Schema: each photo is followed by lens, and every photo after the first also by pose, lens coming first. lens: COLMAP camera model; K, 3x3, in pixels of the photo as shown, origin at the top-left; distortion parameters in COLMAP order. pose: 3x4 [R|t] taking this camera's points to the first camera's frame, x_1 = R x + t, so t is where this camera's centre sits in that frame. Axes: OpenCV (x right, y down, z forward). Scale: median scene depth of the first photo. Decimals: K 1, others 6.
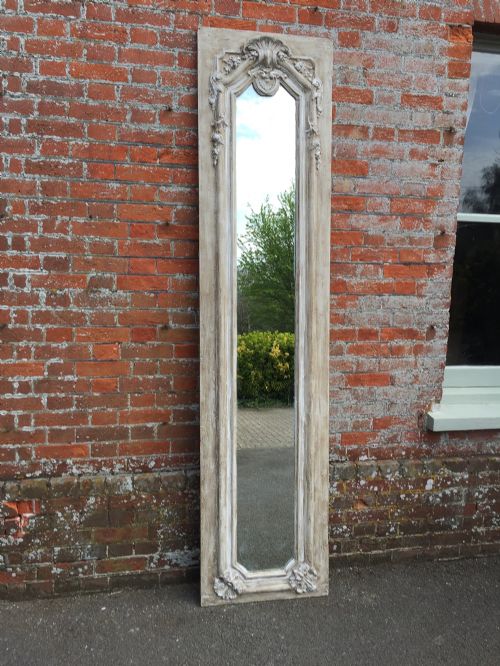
lens RADIAL K [[574.5, 0, 251.3], [0, 574.5, 328.9], [0, 0, 1]] dist [0.086974, -0.114492]
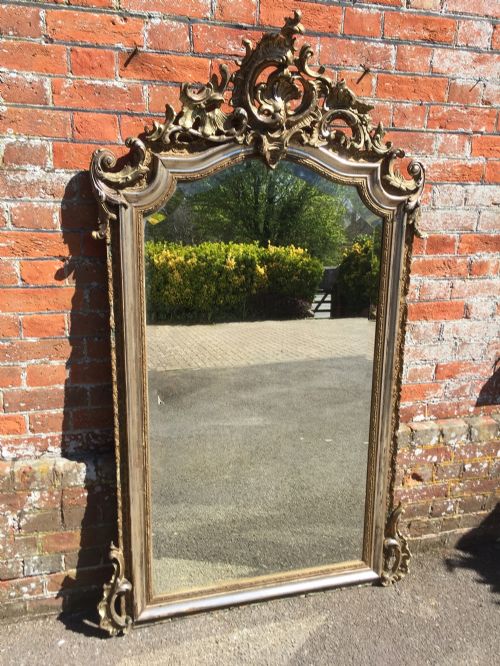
lens RADIAL K [[574.5, 0, 250.1], [0, 574.5, 338.9], [0, 0, 1]] dist [0.086974, -0.114492]
pose [[0.997937, -0.008759, 0.063598, -0.063573], [-0.002297, 0.985143, 0.171719, 0.002030], [-0.064158, -0.171511, 0.983091, 0.329069]]
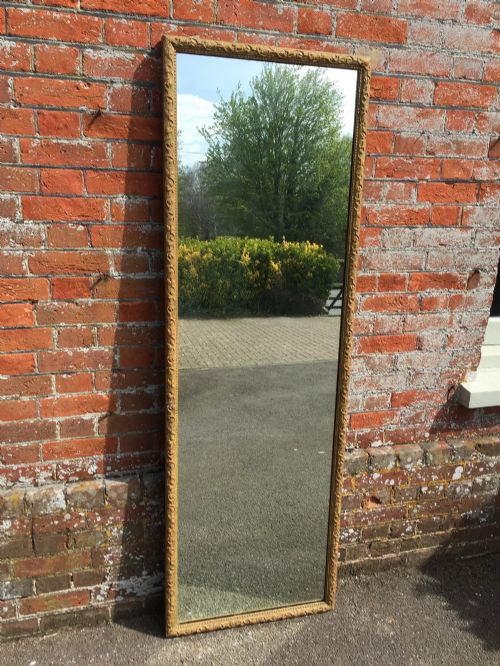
lens RADIAL K [[574.5, 0, 253.5], [0, 574.5, 336.7], [0, 0, 1]] dist [0.086974, -0.114492]
pose [[0.997049, -0.011604, 0.075881, -0.025609], [-0.000208, 0.988096, 0.153841, -0.034796], [-0.076763, -0.153403, 0.985178, 0.291061]]
